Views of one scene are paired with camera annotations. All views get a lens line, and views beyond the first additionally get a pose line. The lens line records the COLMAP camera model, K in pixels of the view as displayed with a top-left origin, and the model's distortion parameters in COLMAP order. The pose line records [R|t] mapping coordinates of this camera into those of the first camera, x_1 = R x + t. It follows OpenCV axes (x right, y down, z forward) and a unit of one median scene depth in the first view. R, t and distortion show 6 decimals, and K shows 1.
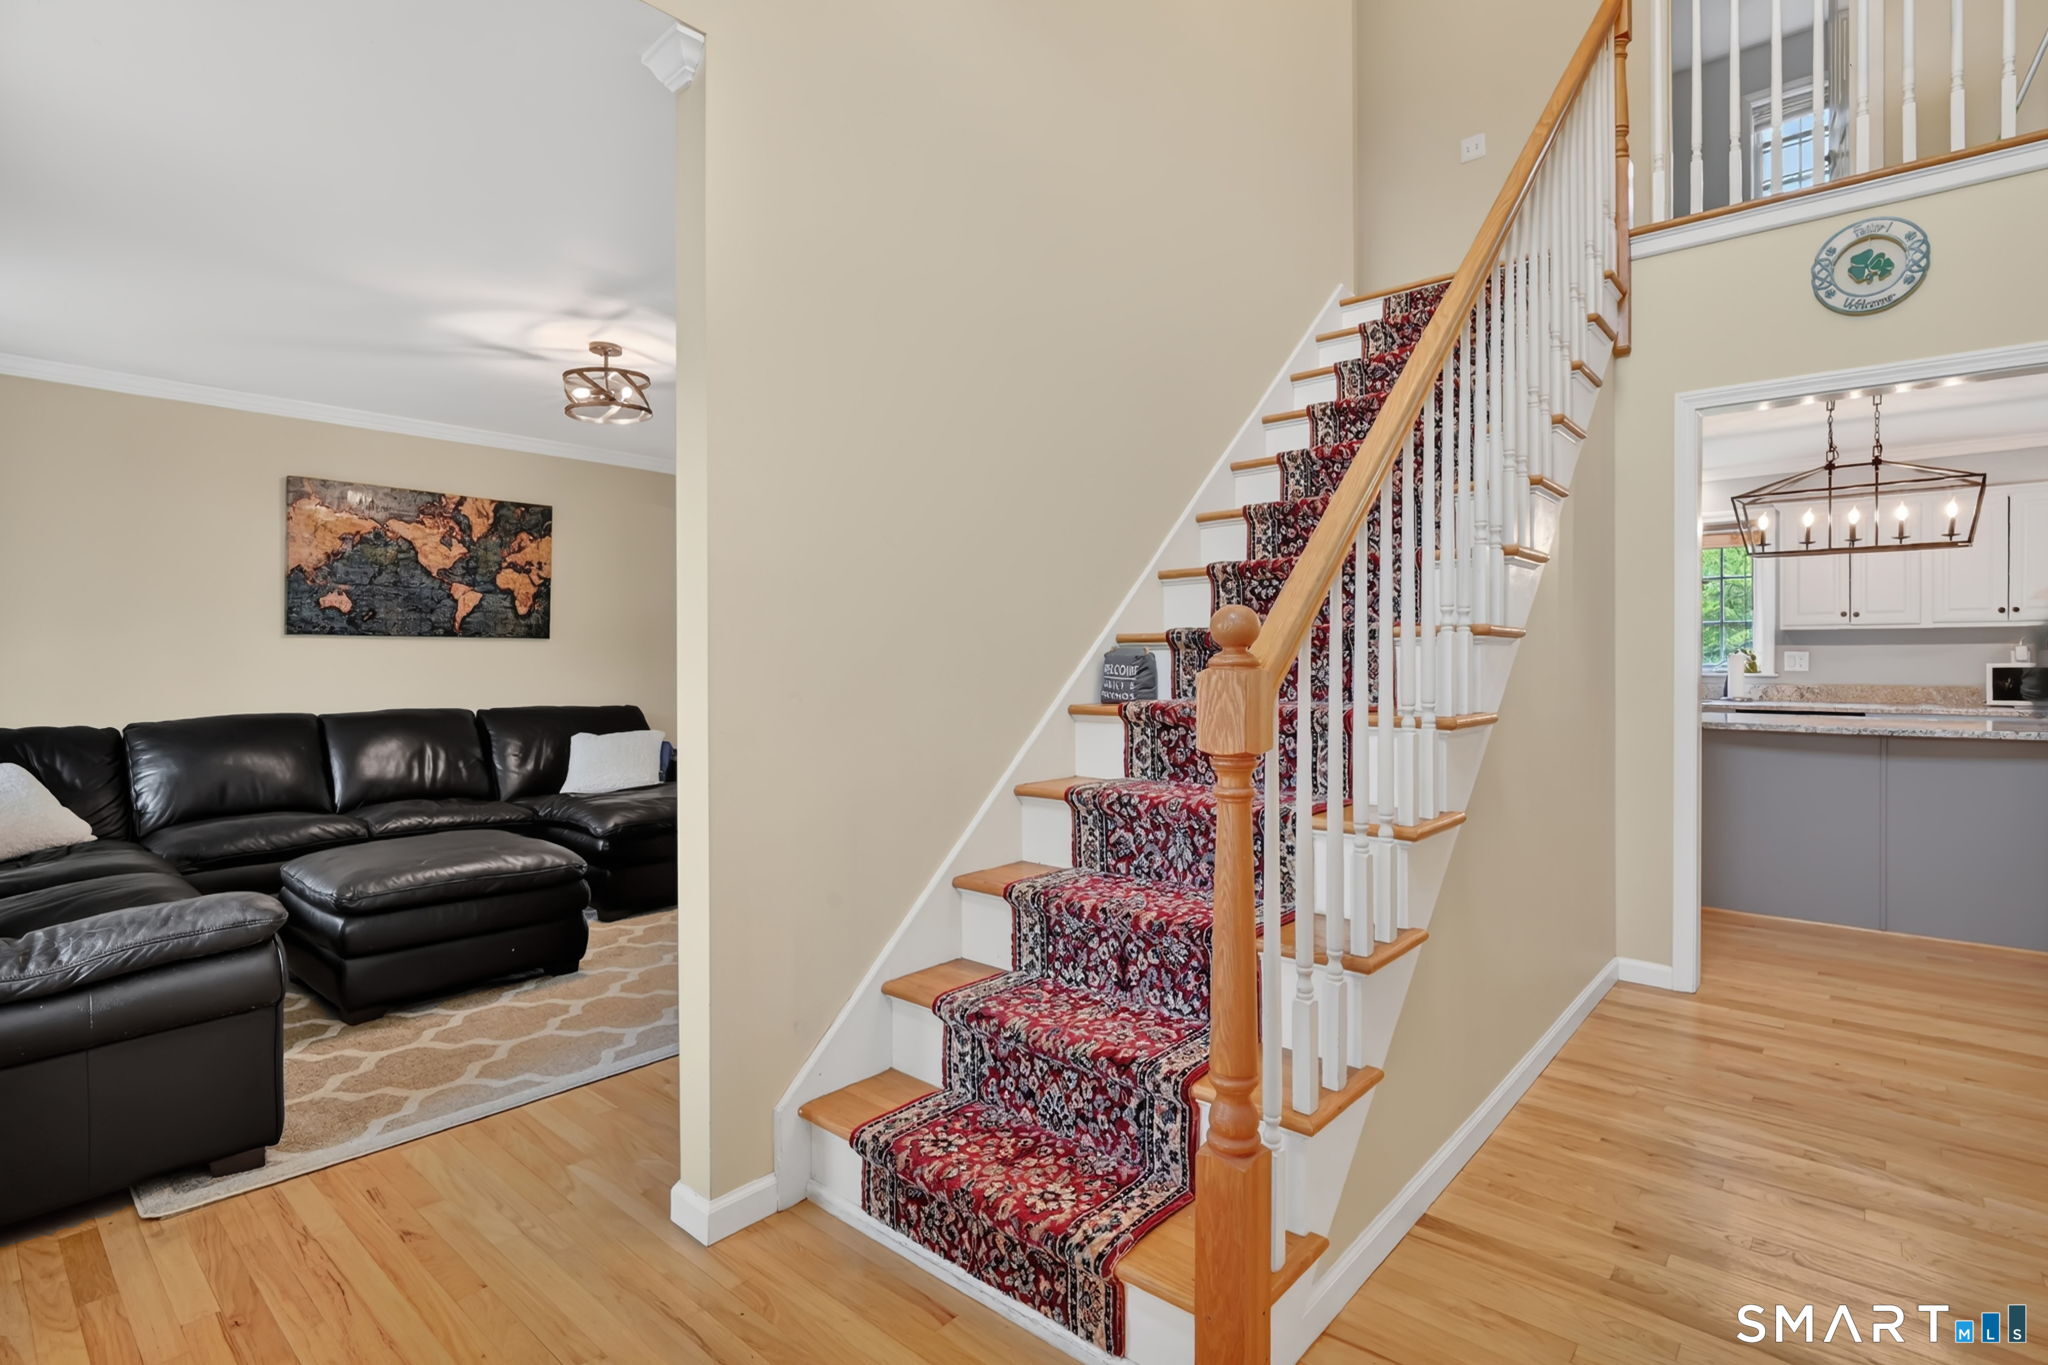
lens RADIAL K [[976.3, 0, 1021.2], [0, 976.3, 657.0], [0, 0, 1]] dist [0.001739, -0.006740]
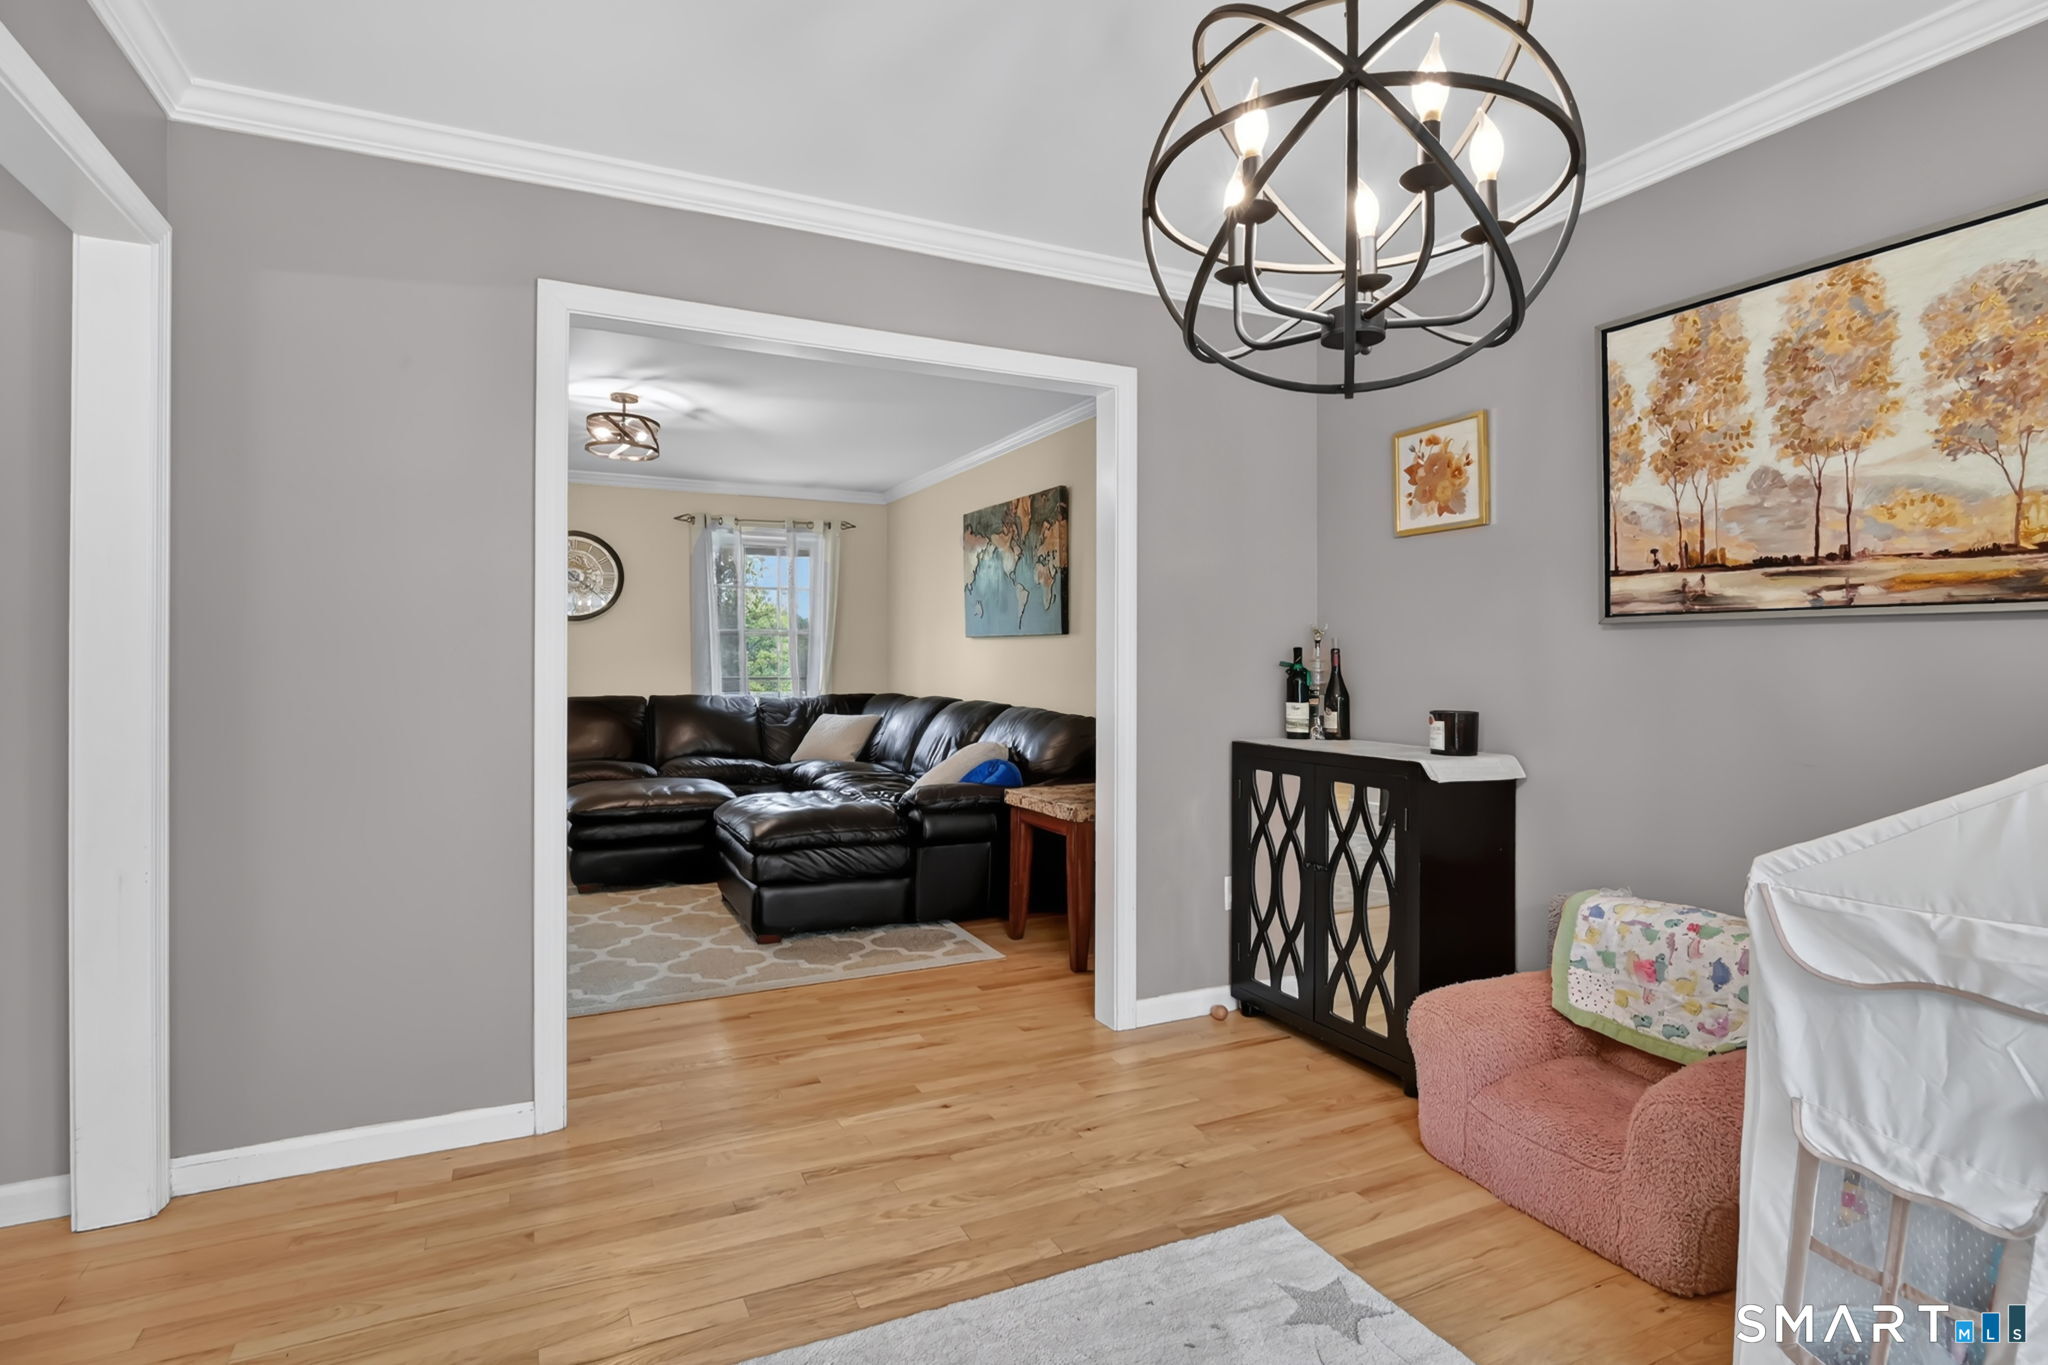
lens RADIAL K [[1029.4, 0, 1051.2], [0, 1029.4, 648.3], [0, 0, 1]] dist [0.001917, 0.000122]
pose [[-0.356942, -0.009844, -0.934075, 0.439786], [0.001746, 0.999936, -0.011205, 0.001329], [0.934125, -0.005630, -0.356902, 1.546673]]
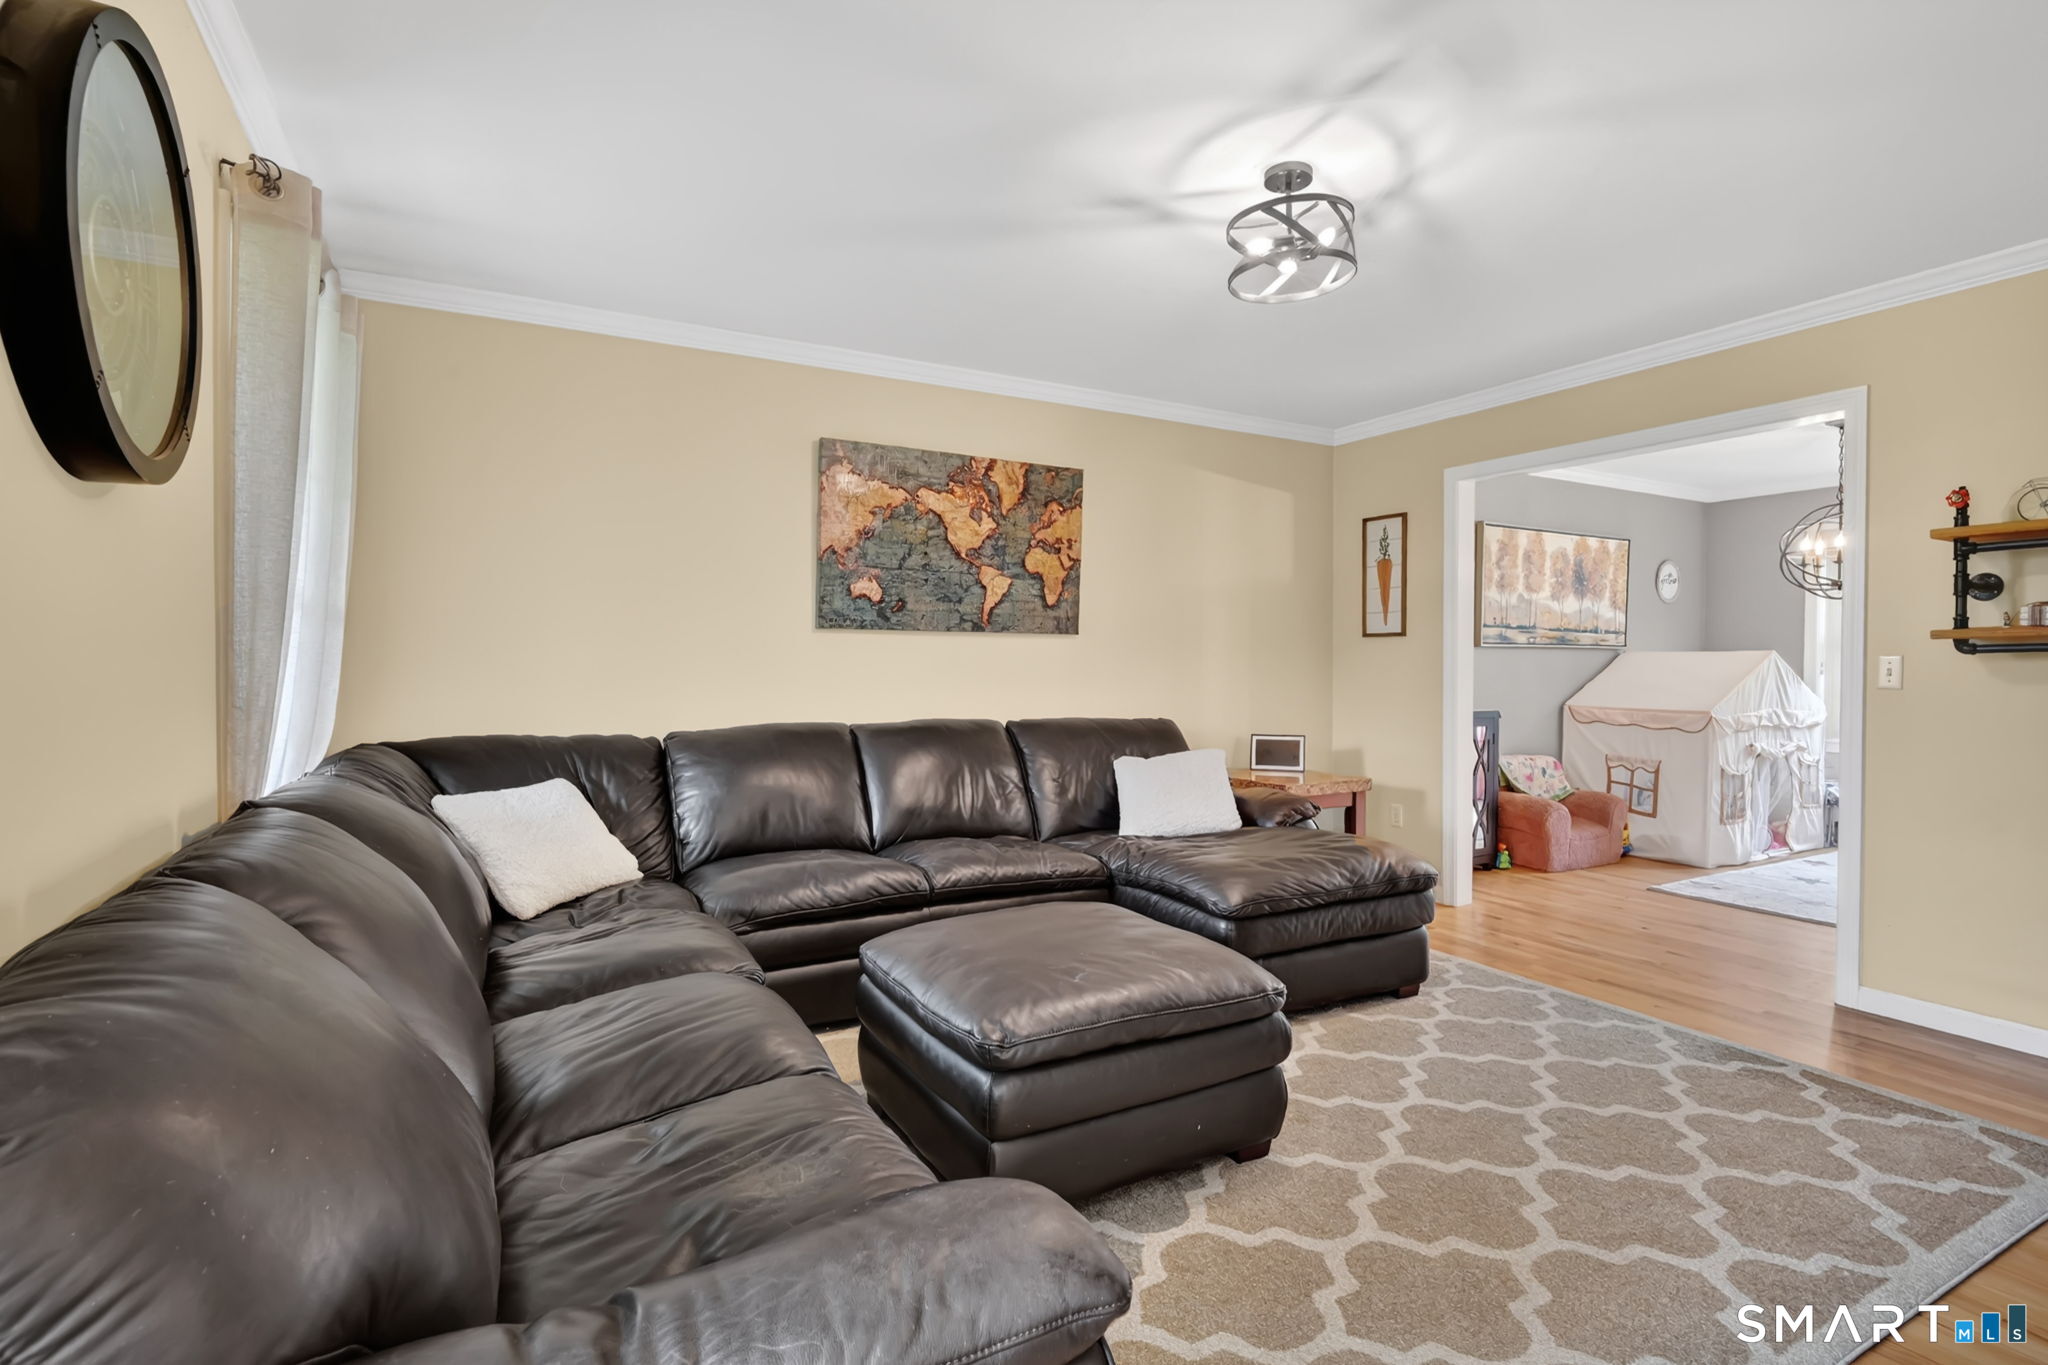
lens RADIAL K [[976.3, 0, 1021.2], [0, 976.3, 657.0], [0, 0, 1]] dist [0.001739, -0.006740]
pose [[0.938361, 0.003556, -0.345639, -0.292778], [-0.004903, 0.999983, -0.003022, 0.002972], [0.345622, 0.004530, 0.938363, 0.267841]]
